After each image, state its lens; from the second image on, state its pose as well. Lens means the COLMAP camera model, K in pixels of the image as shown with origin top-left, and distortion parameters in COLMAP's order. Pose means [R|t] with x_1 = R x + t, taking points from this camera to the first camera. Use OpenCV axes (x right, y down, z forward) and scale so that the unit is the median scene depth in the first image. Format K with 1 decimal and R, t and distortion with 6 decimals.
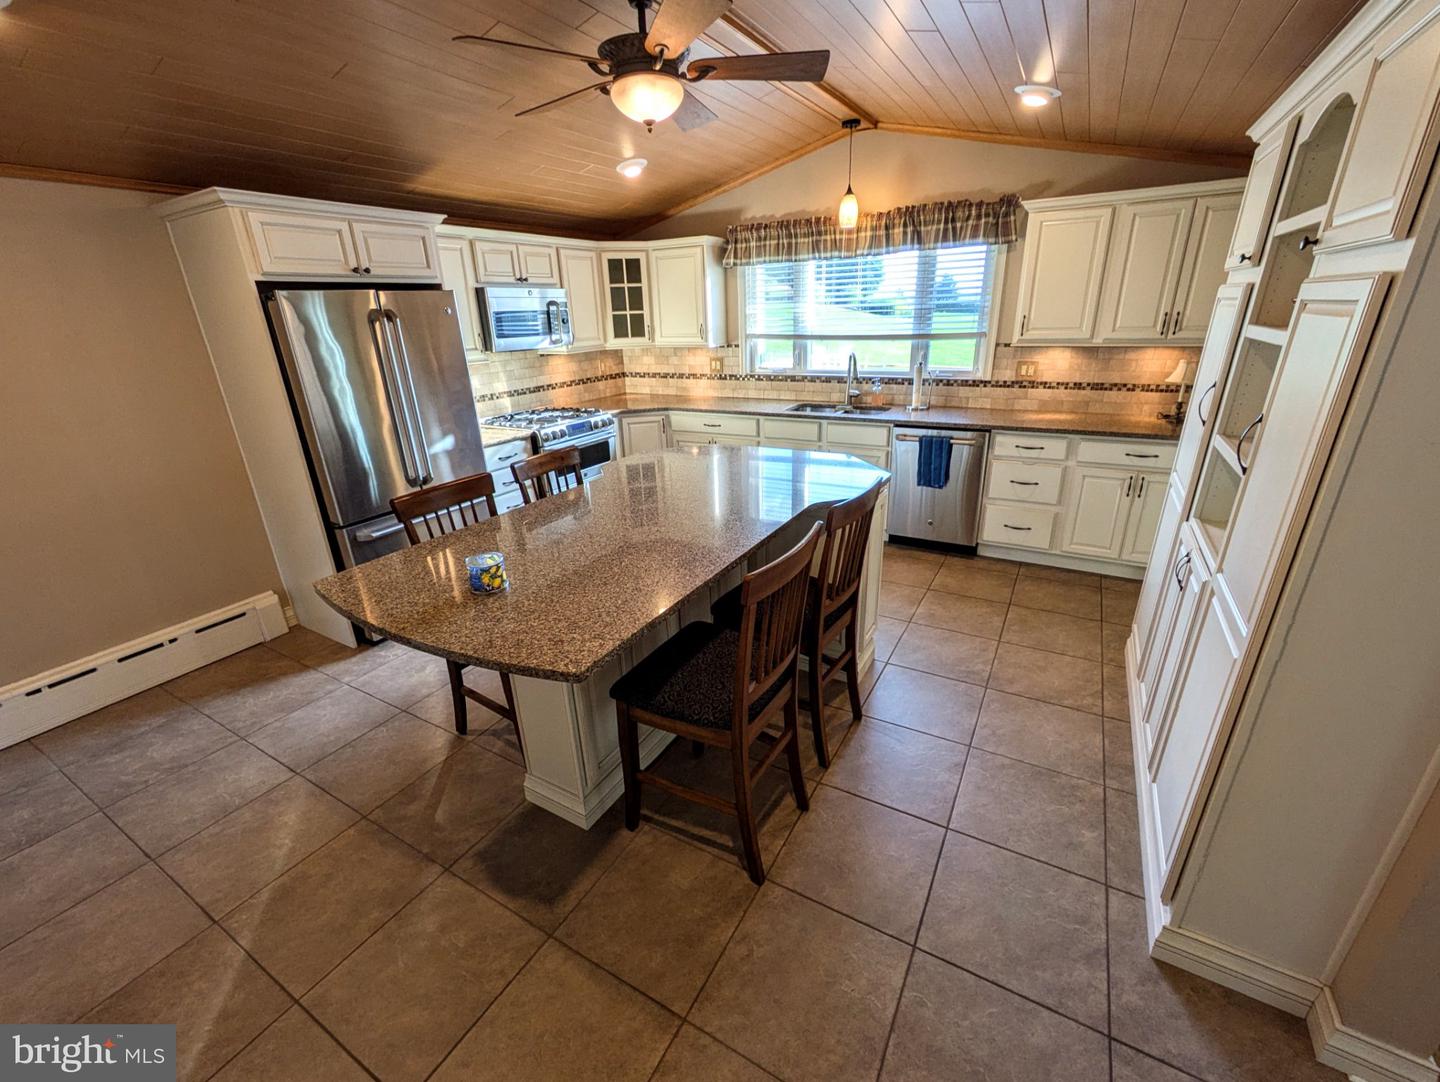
lens RADIAL K [[614.9, 0, 704.7], [0, 614.9, 532.3], [0, 0, 1]] dist [0.000070, 0.000167]
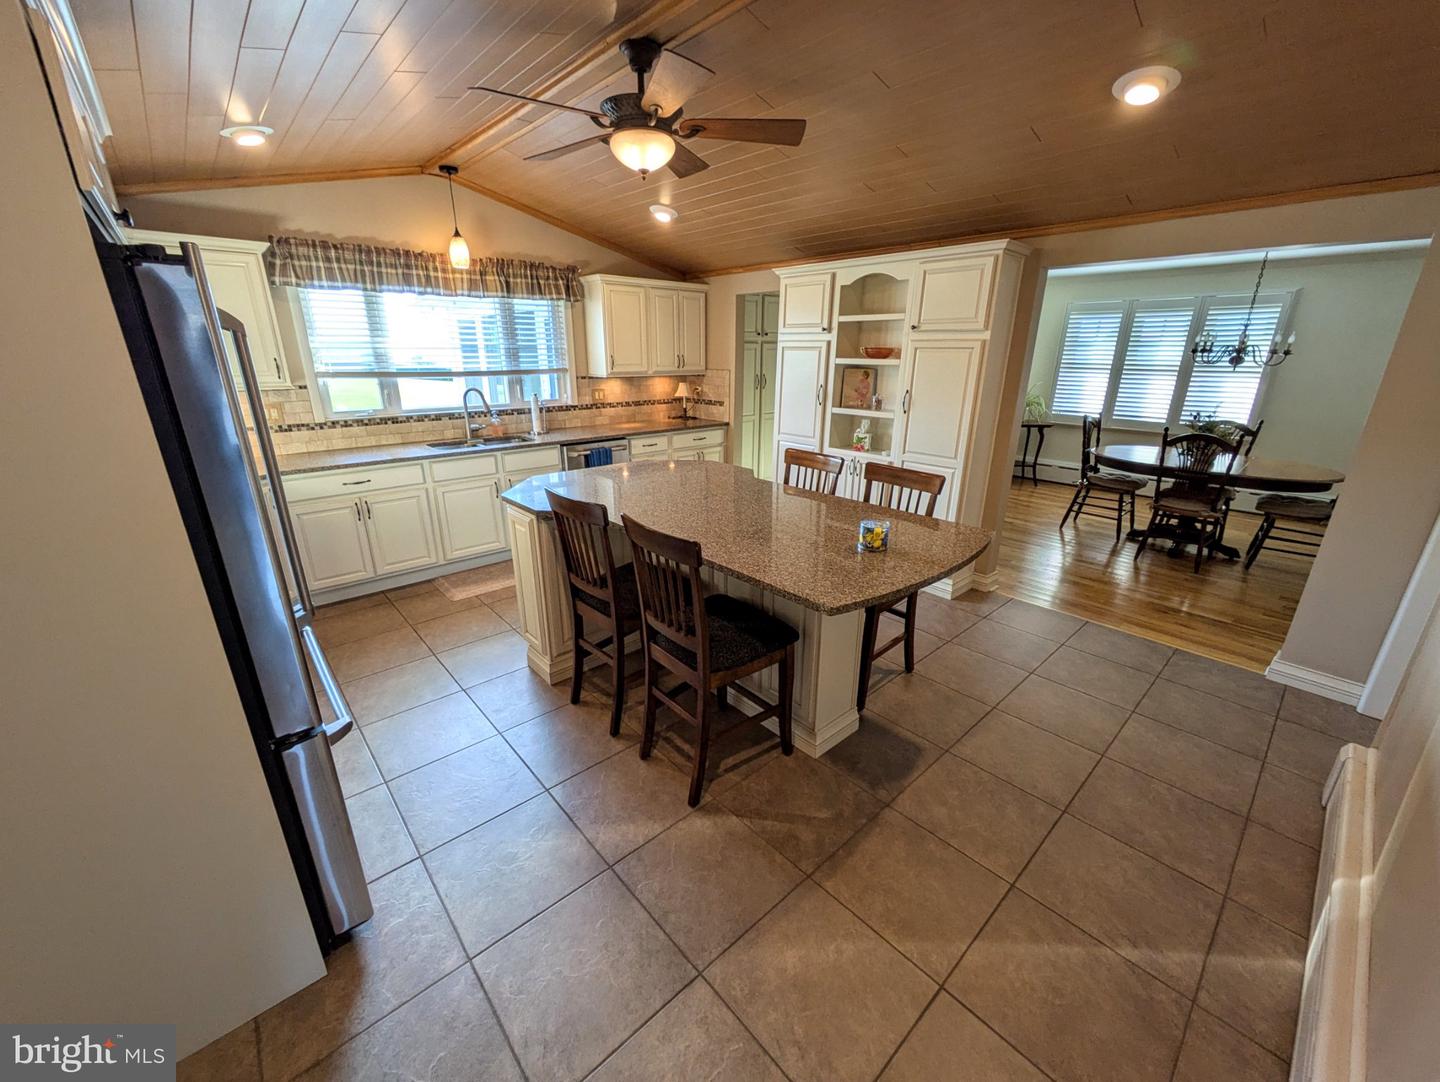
lens RADIAL K [[570.0, 0, 720.0], [0, 570.0, 541.0], [0, 0, 1]] dist [-0.001665, -0.000009]
pose [[0.295957, -0.274602, 0.914879, -0.640194], [0.308437, 0.933953, 0.180550, -0.104015], [-0.904033, 0.228748, 0.361107, 0.361707]]
